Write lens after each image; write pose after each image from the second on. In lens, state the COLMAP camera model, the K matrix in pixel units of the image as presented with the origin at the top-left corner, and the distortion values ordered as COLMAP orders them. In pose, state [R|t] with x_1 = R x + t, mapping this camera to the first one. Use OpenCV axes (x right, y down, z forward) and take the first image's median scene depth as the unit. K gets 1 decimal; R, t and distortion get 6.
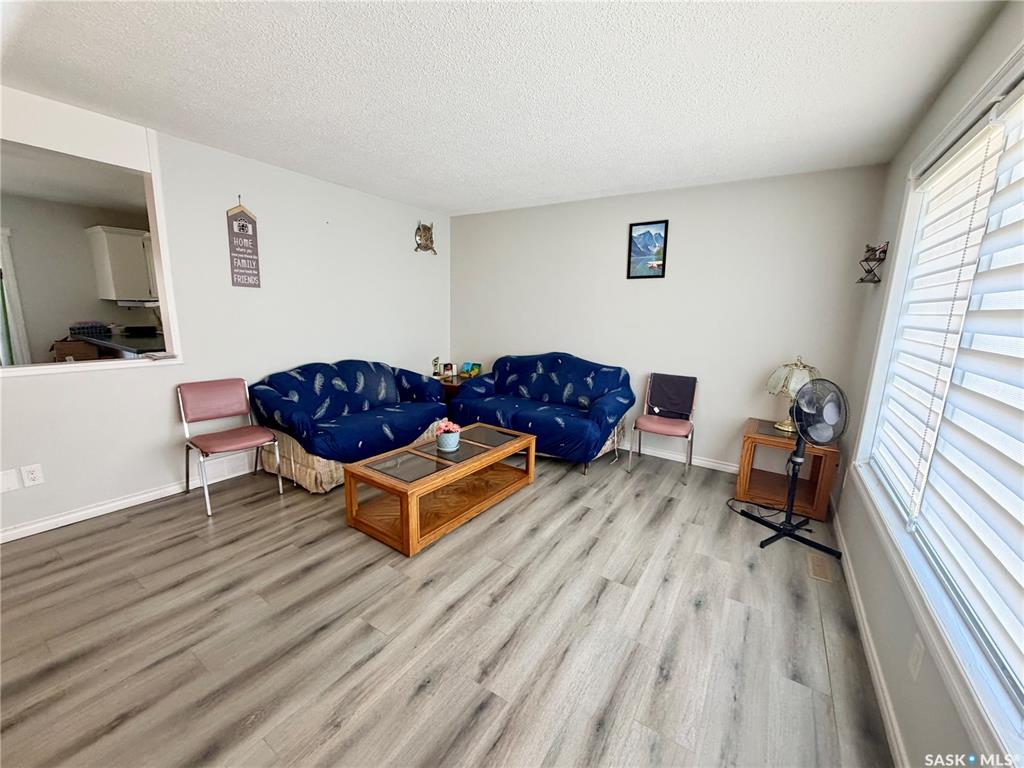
lens RADIAL K [[407.7, 0, 507.8], [0, 407.7, 385.2], [0, 0, 1]] dist [0.001633, 0.000755]
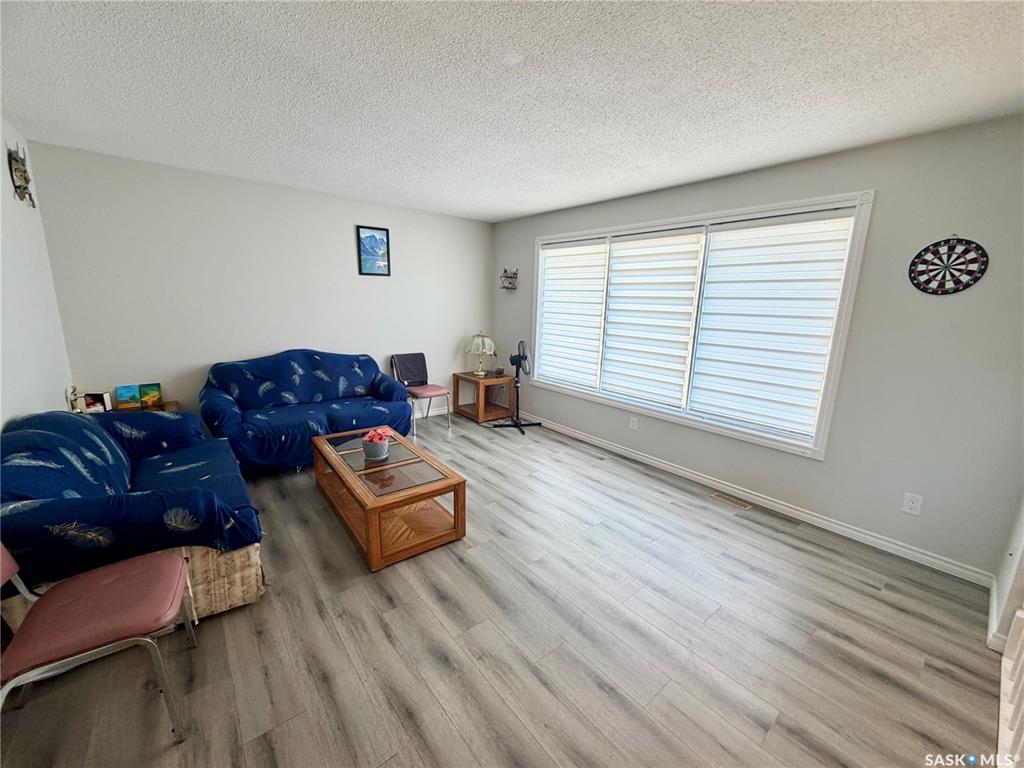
lens RADIAL K [[407.7, 0, 510.9], [0, 407.7, 387.8], [0, 0, 1]] dist [0.001633, 0.000755]
pose [[0.295358, -0.216599, 0.930510, -0.776293], [0.157330, 0.971692, 0.176247, -0.104720], [-0.942343, 0.094341, 0.321074, 0.320430]]
